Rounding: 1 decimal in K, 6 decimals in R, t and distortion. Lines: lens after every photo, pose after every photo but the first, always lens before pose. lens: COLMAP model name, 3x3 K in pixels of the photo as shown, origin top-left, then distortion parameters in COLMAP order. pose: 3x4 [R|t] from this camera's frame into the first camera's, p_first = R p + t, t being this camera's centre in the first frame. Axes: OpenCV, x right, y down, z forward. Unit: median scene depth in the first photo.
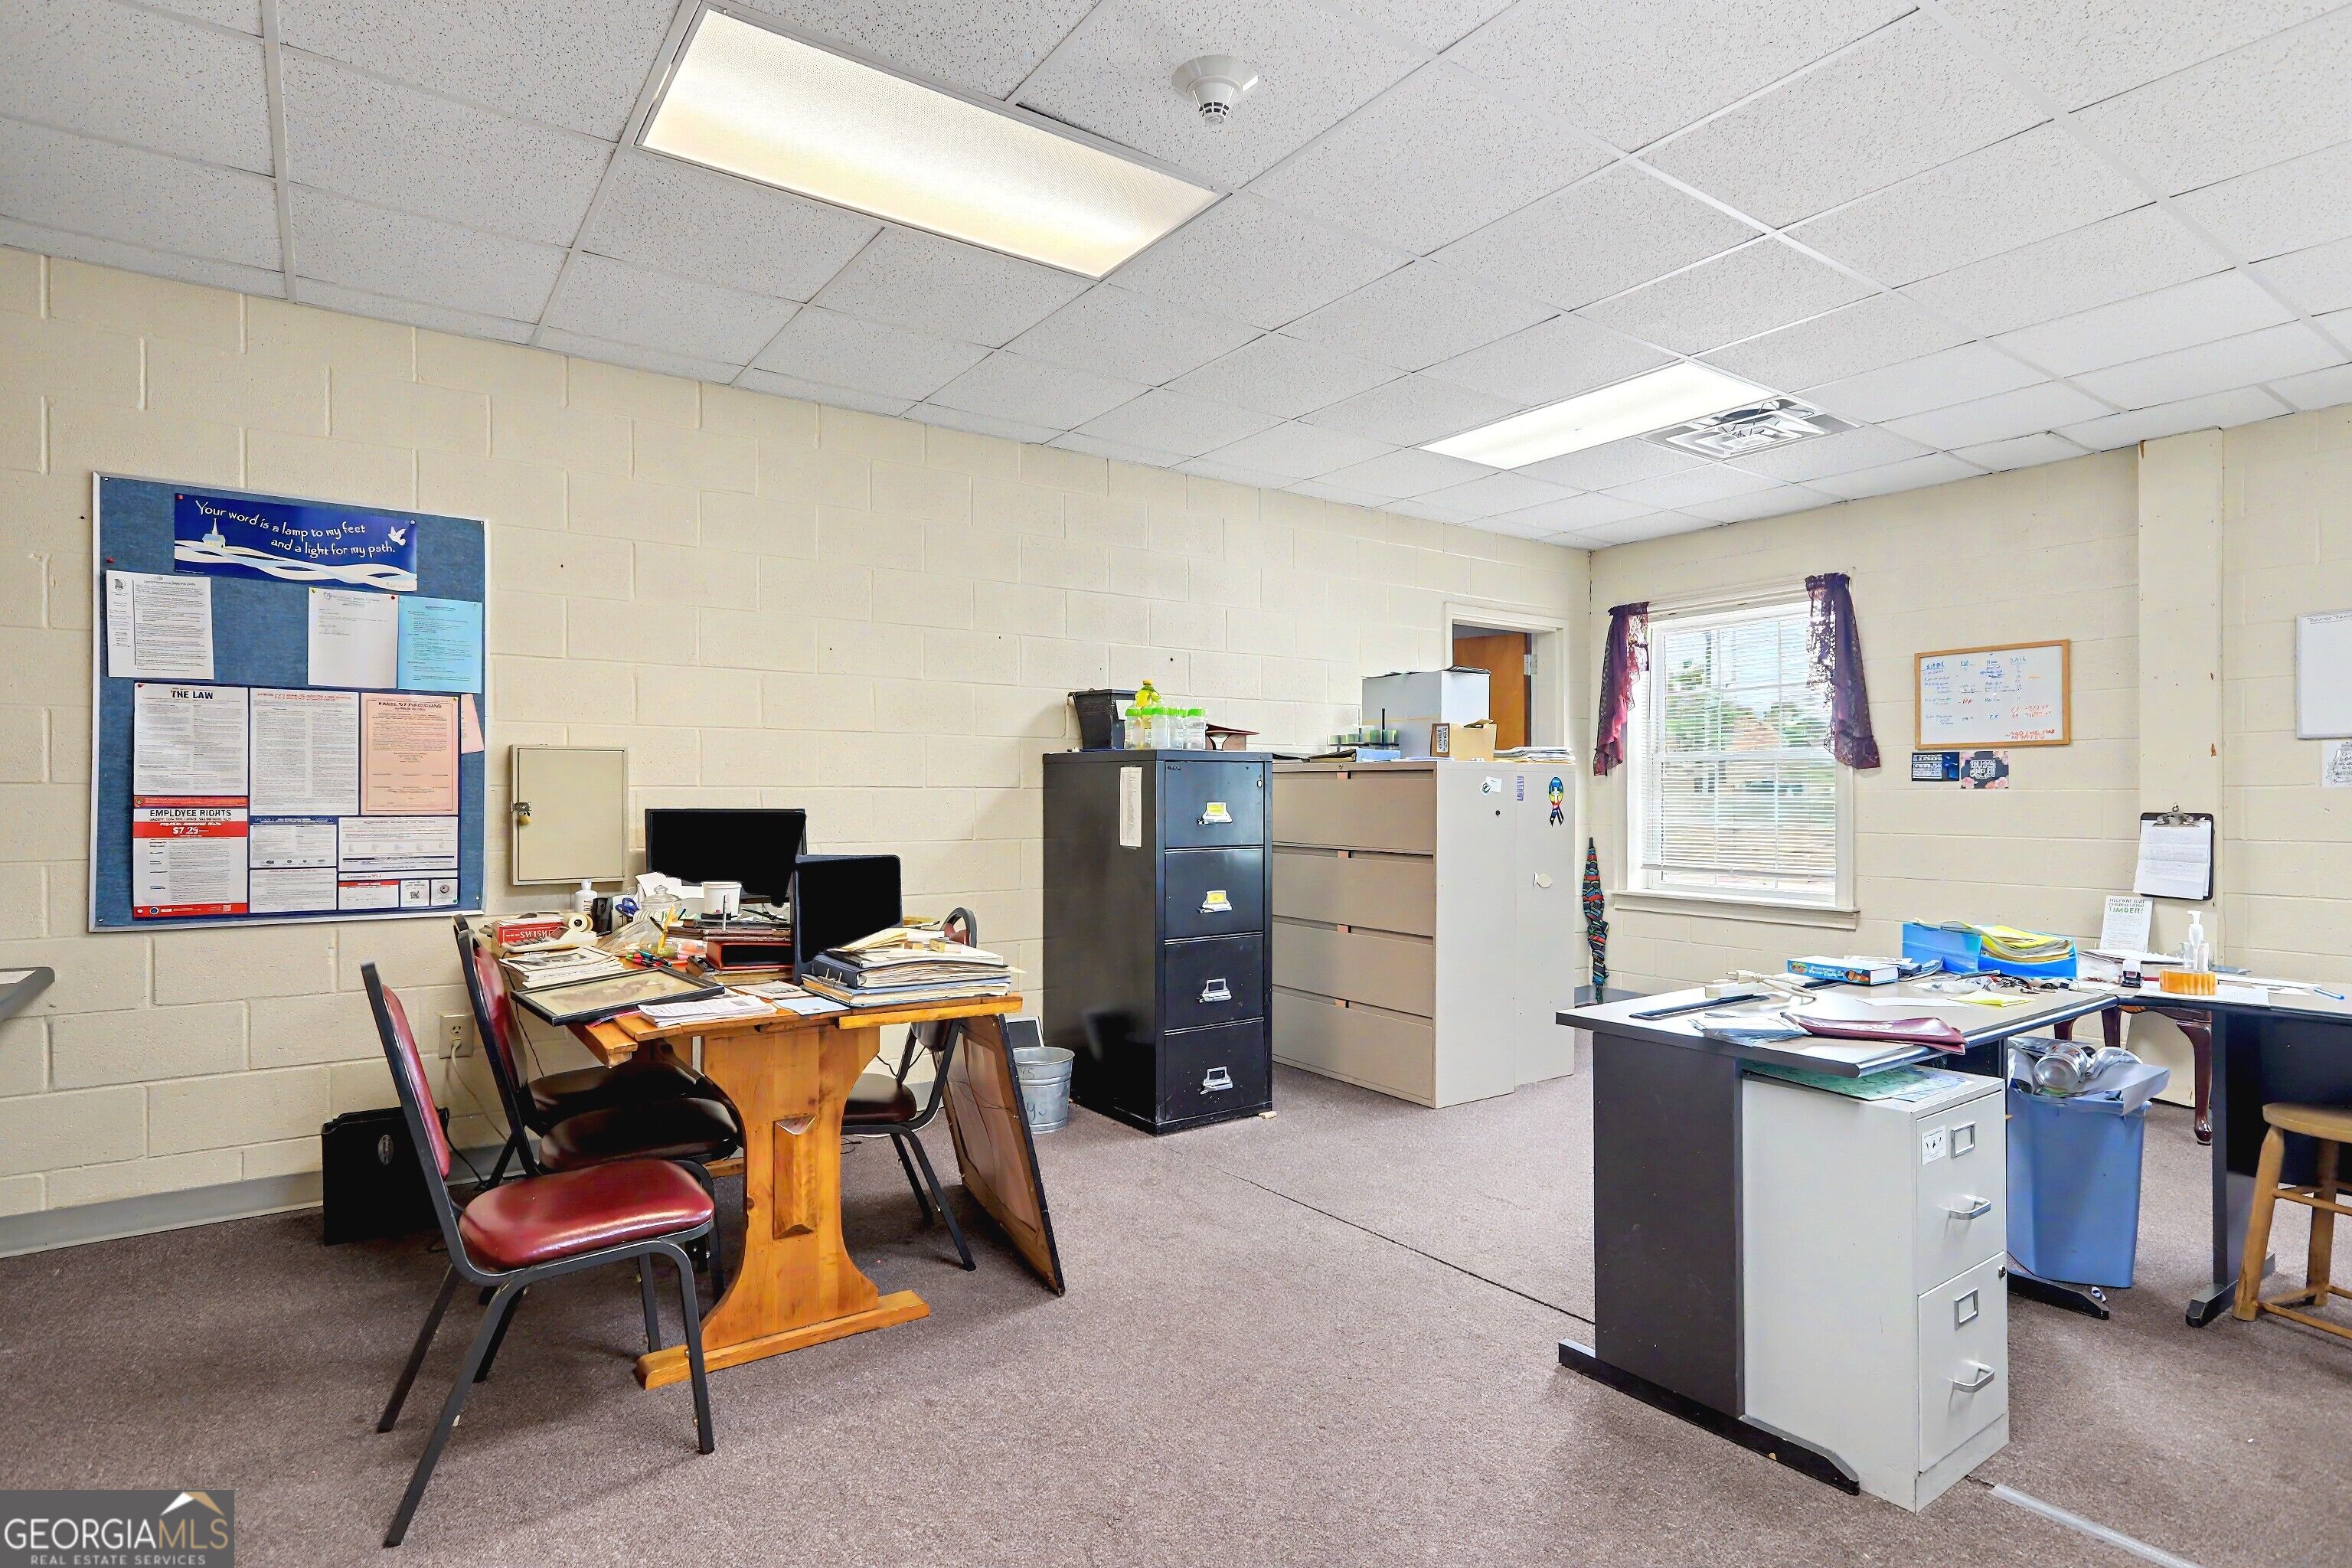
lens RADIAL K [[1200.5, 0, 1164.8], [0, 1200.5, 806.2], [0, 0, 1]] dist [-0.003012, -0.000819]
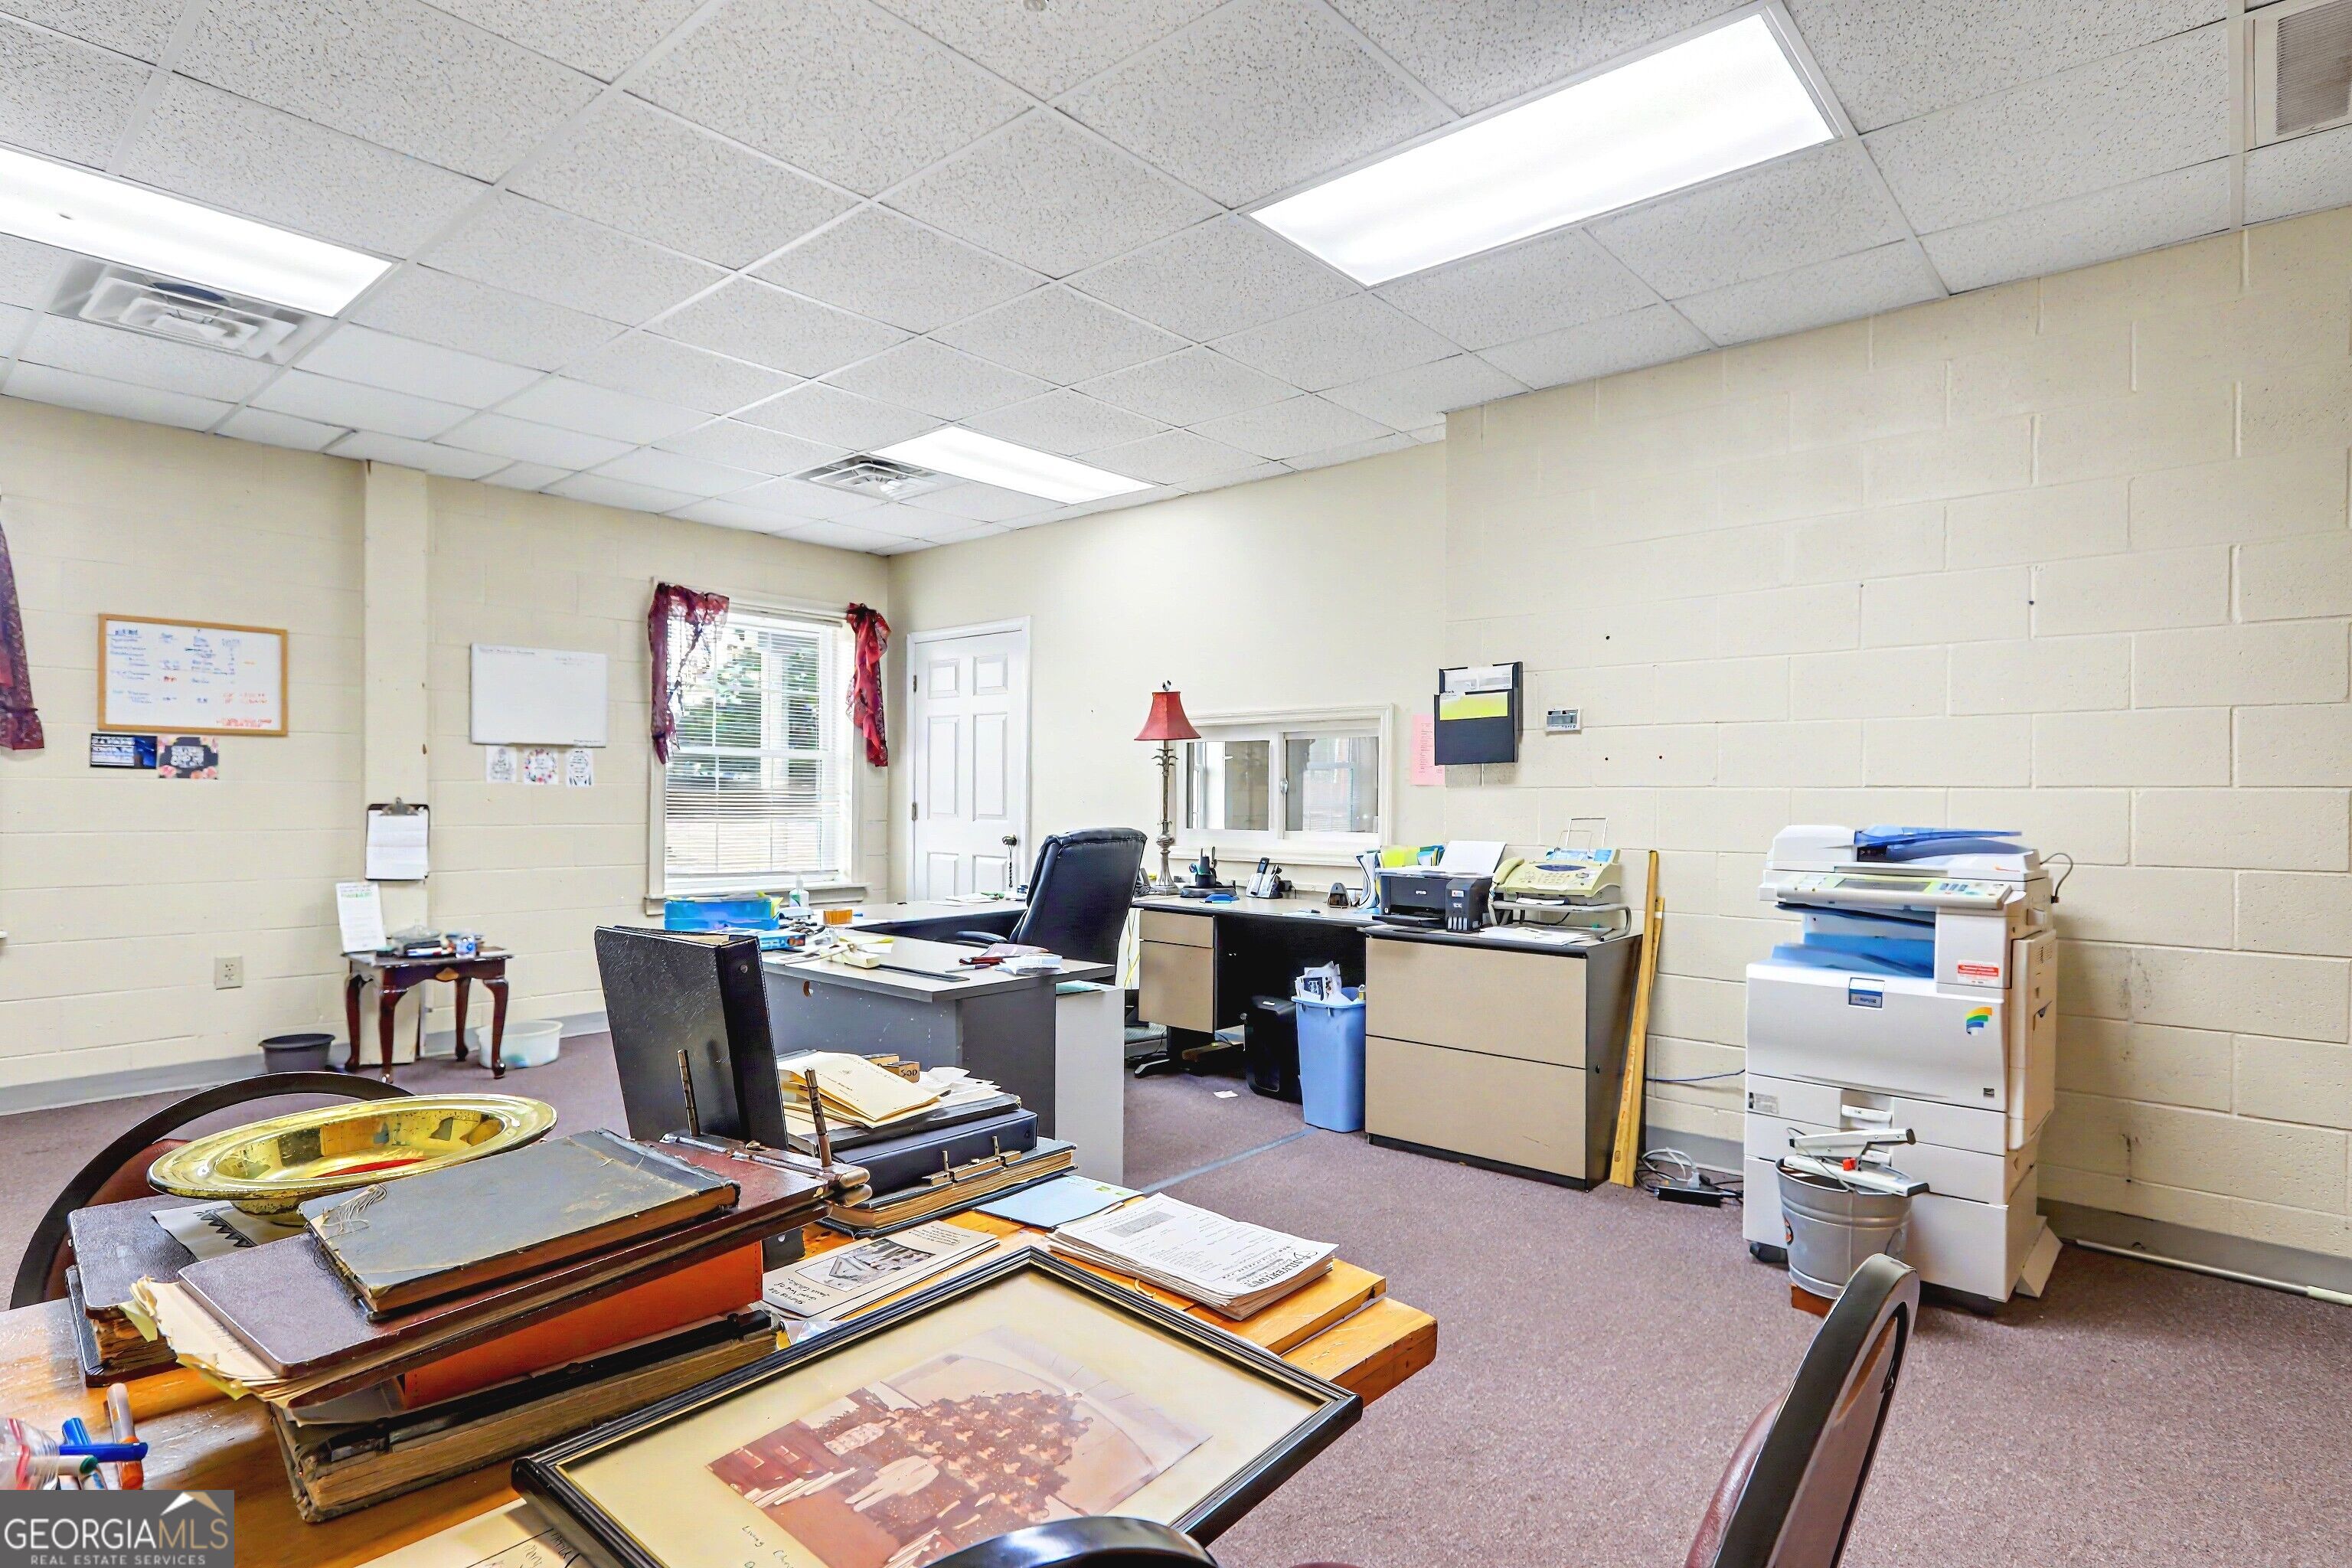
lens RADIAL K [[1200.5, 0, 1174.0], [0, 1200.5, 795.8], [0, 0, 1]] dist [-0.003012, -0.000819]
pose [[-0.231988, 0.001509, 0.972717, -0.409815], [0.002422, 0.999997, -0.000974, 0.001166], [-0.972716, 0.002131, -0.231991, 0.555545]]
